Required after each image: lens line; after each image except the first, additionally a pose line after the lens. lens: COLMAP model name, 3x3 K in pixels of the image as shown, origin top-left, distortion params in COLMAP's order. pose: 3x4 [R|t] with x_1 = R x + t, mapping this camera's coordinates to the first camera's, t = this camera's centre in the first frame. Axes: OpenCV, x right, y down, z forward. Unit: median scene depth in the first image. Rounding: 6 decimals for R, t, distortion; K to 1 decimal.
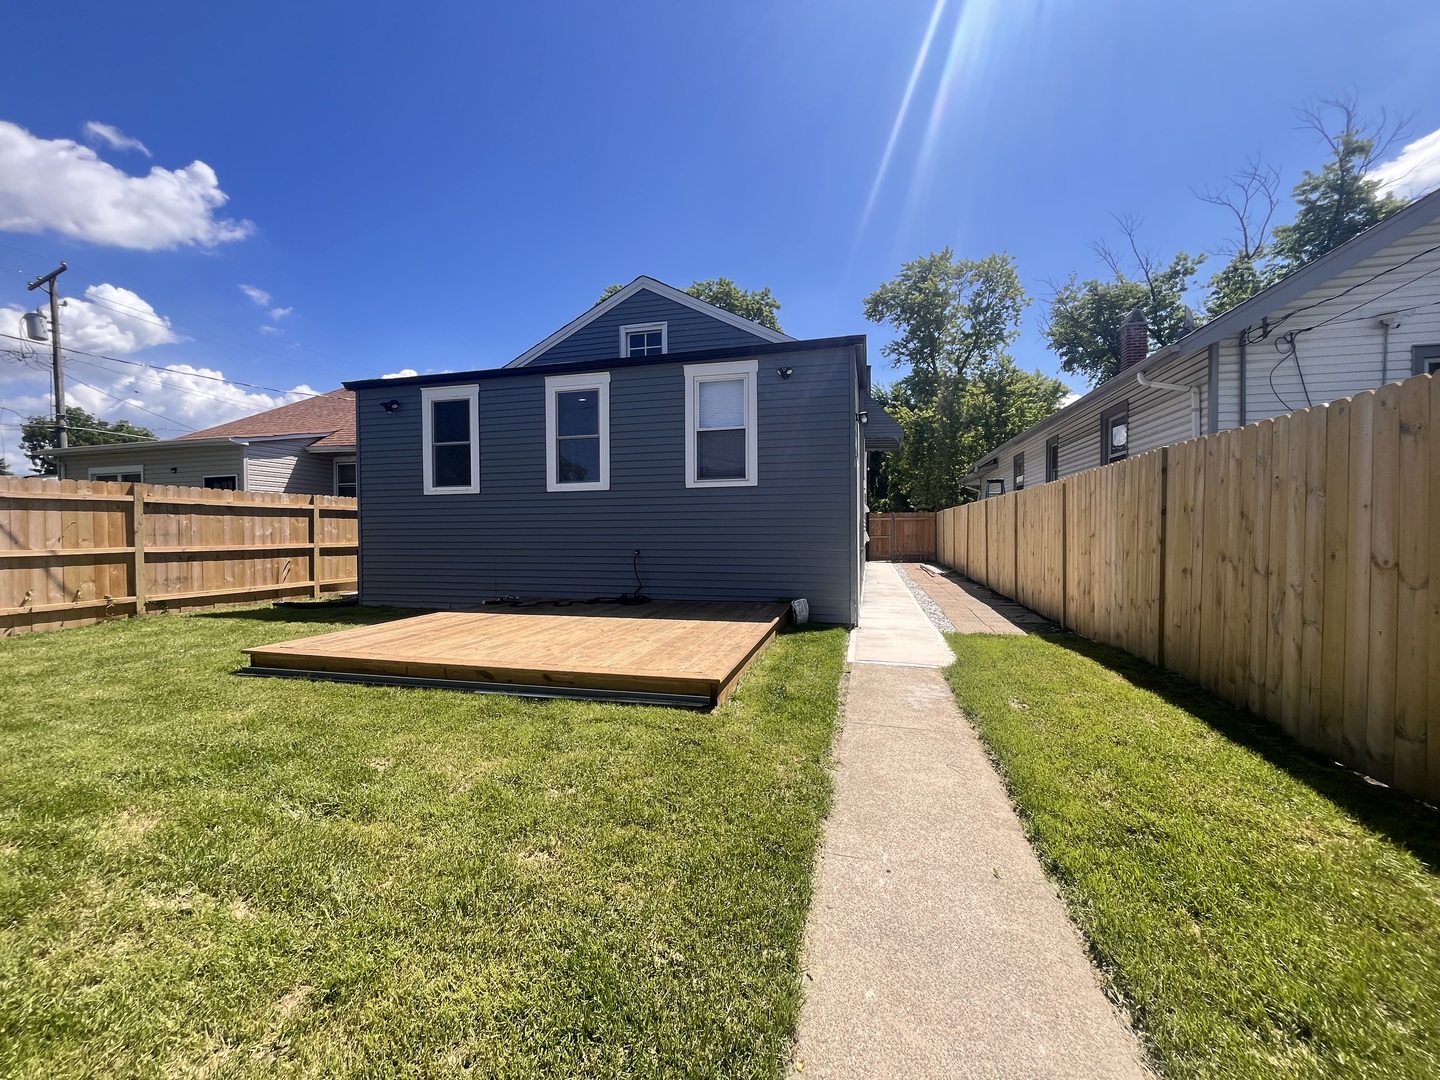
lens RADIAL K [[583.1, 0, 717.2], [0, 583.1, 539.1], [0, 0, 1]] dist [-0.000160, 0.000081]
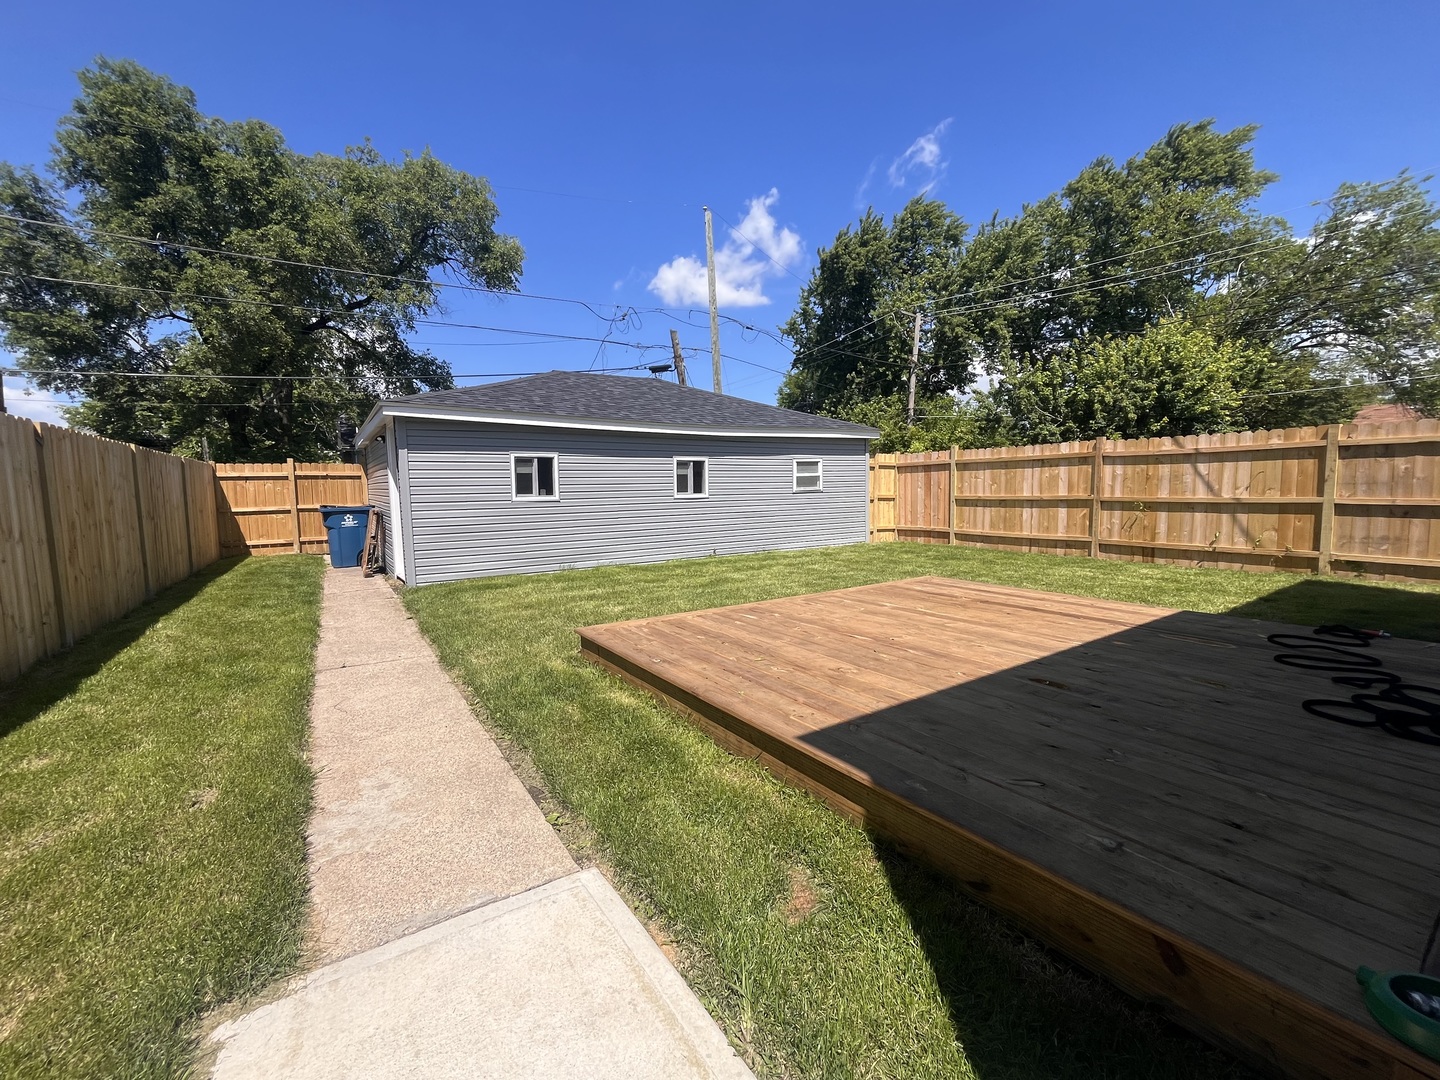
lens RADIAL K [[583.1, 0, 717.2], [0, 583.1, 539.1], [0, 0, 1]] dist [-0.000160, 0.000081]
pose [[-0.647553, 0.076957, -0.758124, 0.305883], [0.002057, 0.995060, 0.099252, -0.013415], [0.762017, 0.062711, -0.644513, 0.893521]]
